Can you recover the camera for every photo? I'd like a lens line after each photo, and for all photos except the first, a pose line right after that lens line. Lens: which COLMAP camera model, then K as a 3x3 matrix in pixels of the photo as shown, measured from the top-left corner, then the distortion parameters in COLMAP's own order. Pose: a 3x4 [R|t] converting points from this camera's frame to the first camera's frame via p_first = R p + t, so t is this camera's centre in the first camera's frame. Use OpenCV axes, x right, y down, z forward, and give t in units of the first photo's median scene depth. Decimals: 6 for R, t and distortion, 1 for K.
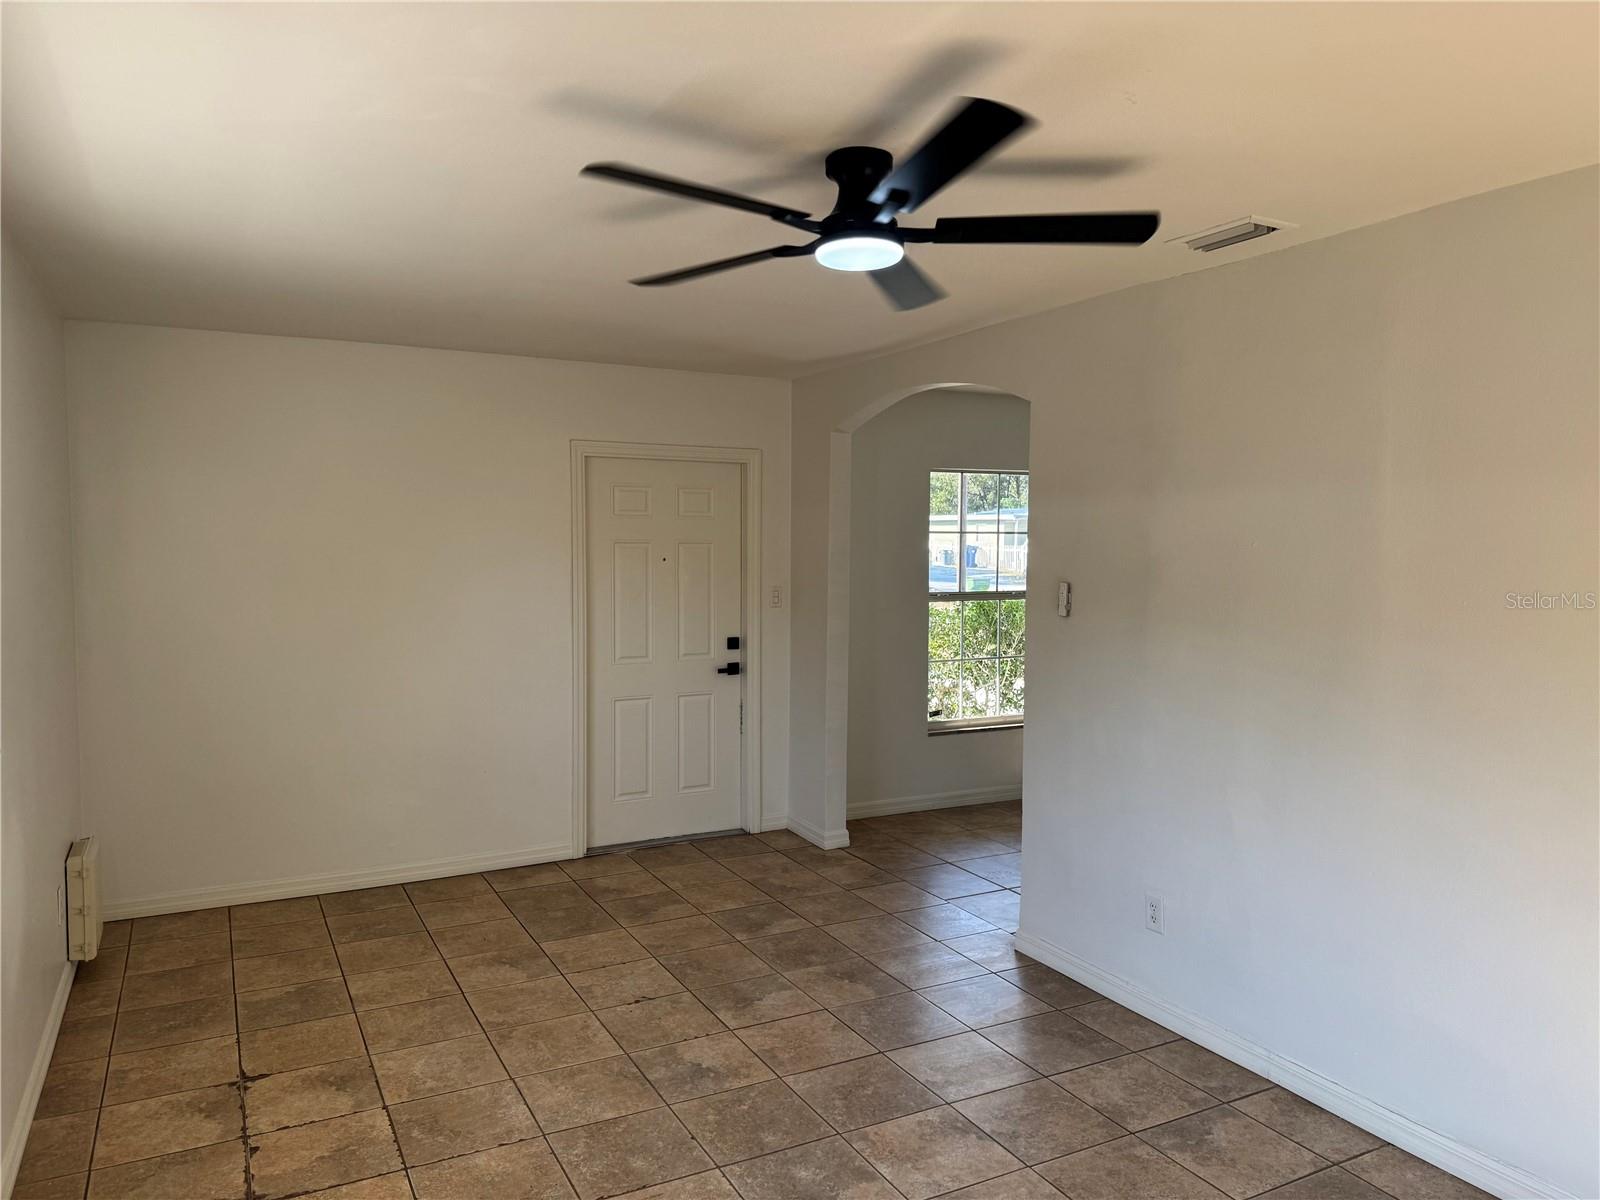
lens RADIAL K [[1127.1, 0, 800.0], [0, 1127.1, 600.0], [0, 0, 1]] dist [0.002153, 0.001144]
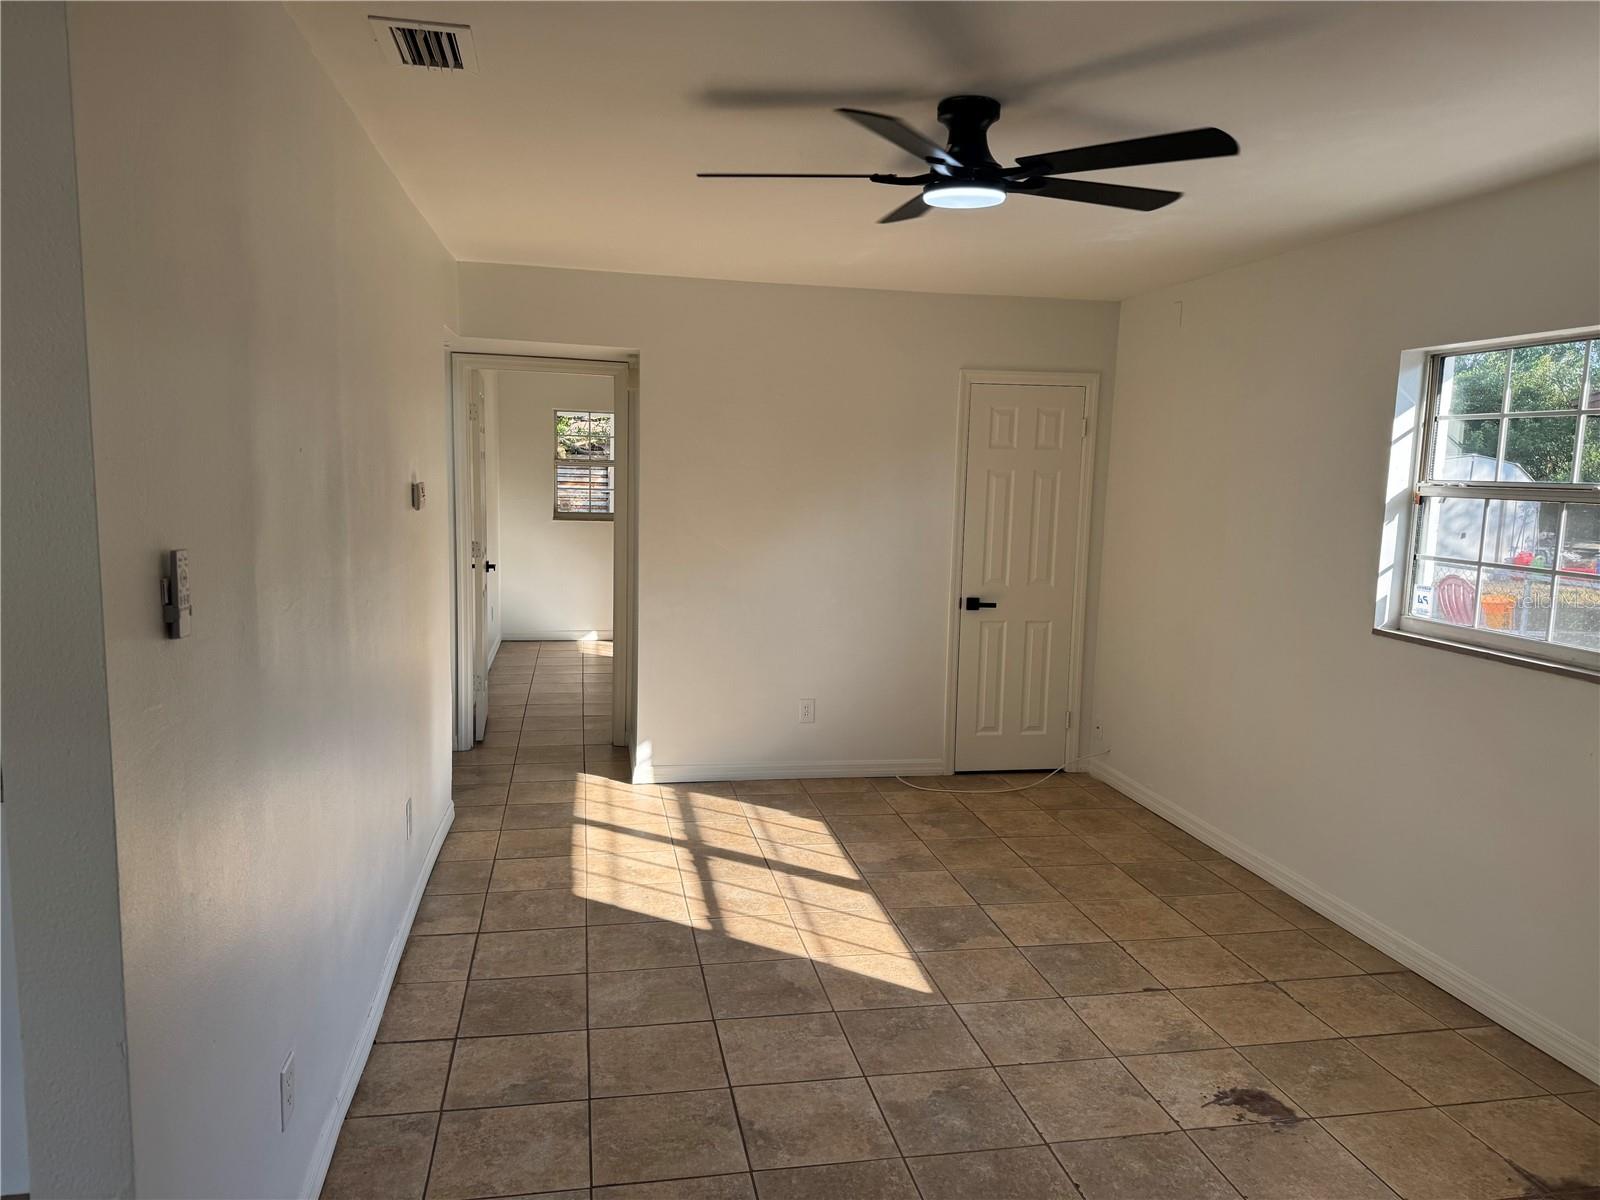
lens RADIAL K [[1127.1, 0, 800.0], [0, 1127.1, 600.0], [0, 0, 1]] dist [0.002153, 0.001144]
pose [[-0.956632, -0.066282, 0.283659, -0.107157], [-0.015816, 0.984151, 0.176624, -0.097303], [-0.290870, 0.164477, -0.942519, 1.783163]]
